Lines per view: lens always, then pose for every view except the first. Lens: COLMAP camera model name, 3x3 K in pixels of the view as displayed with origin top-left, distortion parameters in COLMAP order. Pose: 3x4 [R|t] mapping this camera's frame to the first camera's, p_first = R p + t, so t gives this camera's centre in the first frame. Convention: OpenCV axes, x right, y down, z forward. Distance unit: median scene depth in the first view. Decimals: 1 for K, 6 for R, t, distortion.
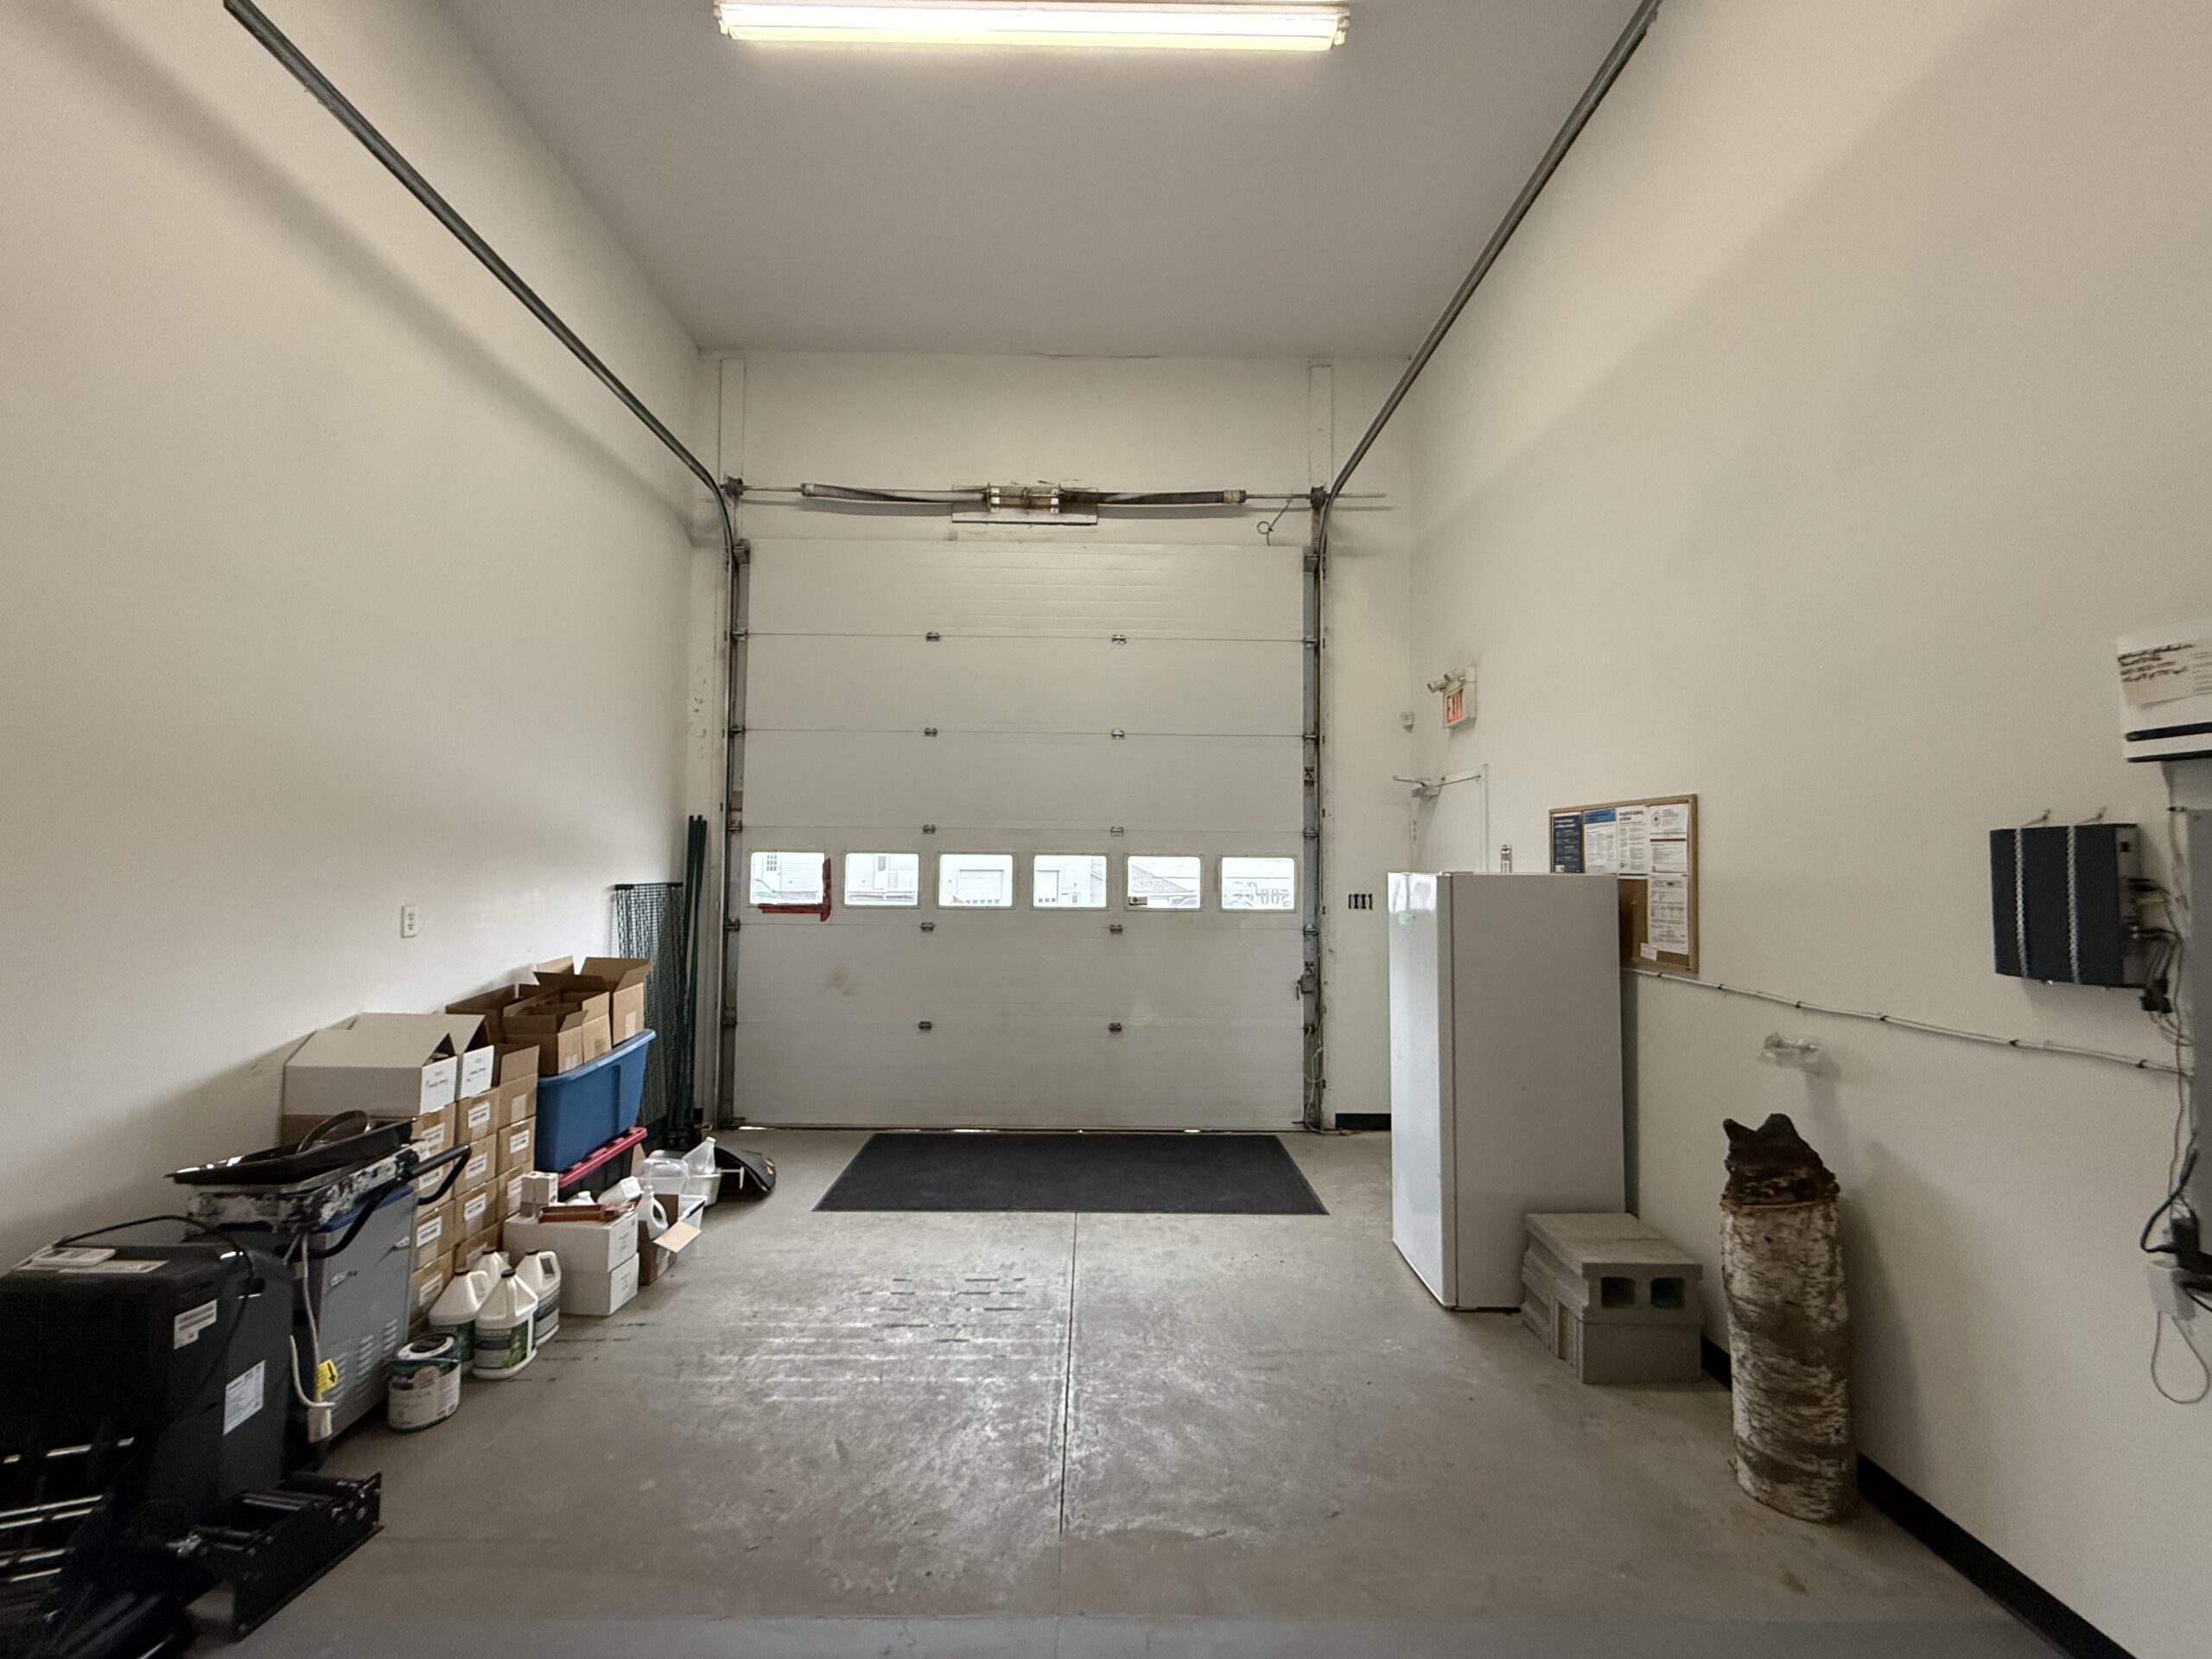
lens RADIAL K [[877.3, 0, 1112.1], [0, 877.3, 836.8], [0, 0, 1]] dist [-0.002183, 0.000465]
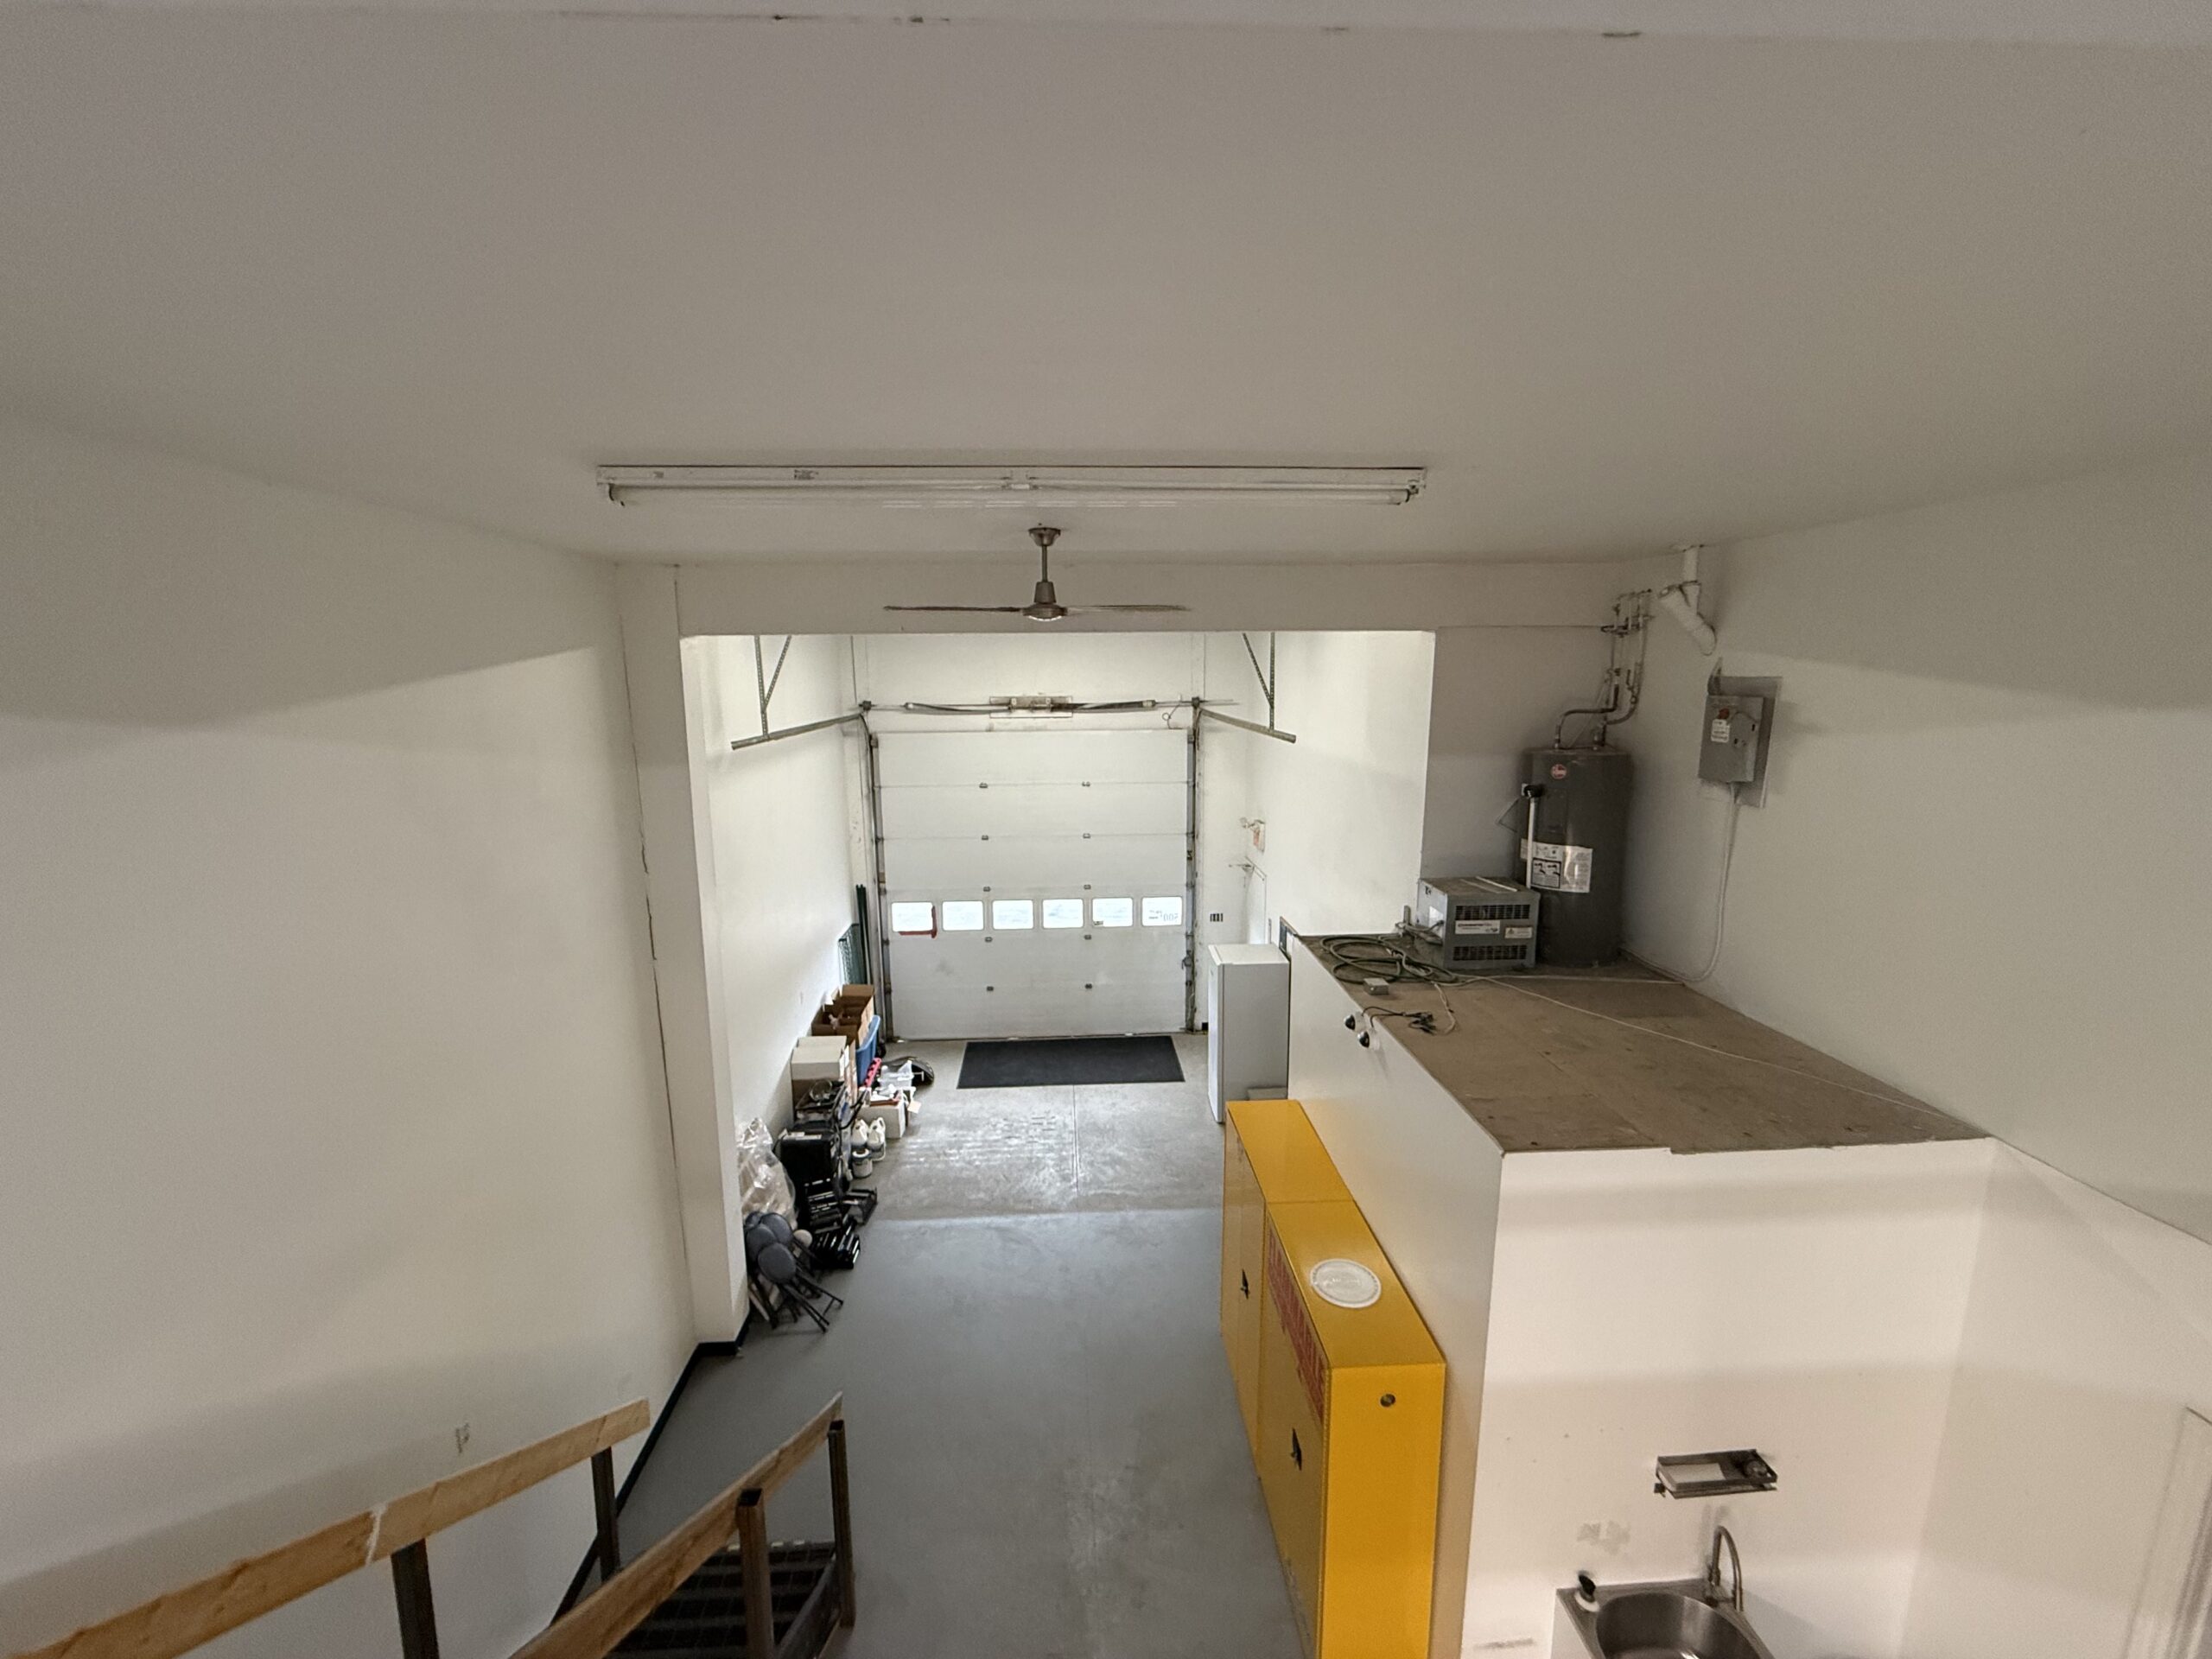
lens RADIAL K [[877.3, 0, 1121.7], [0, 877.3, 832.7], [0, 0, 1]] dist [-0.002183, 0.000465]
pose [[0.998647, -0.023063, 0.046600, -0.005681], [0.012431, 0.976156, 0.216715, -0.532636], [-0.050486, -0.215843, 0.975122, -0.820263]]
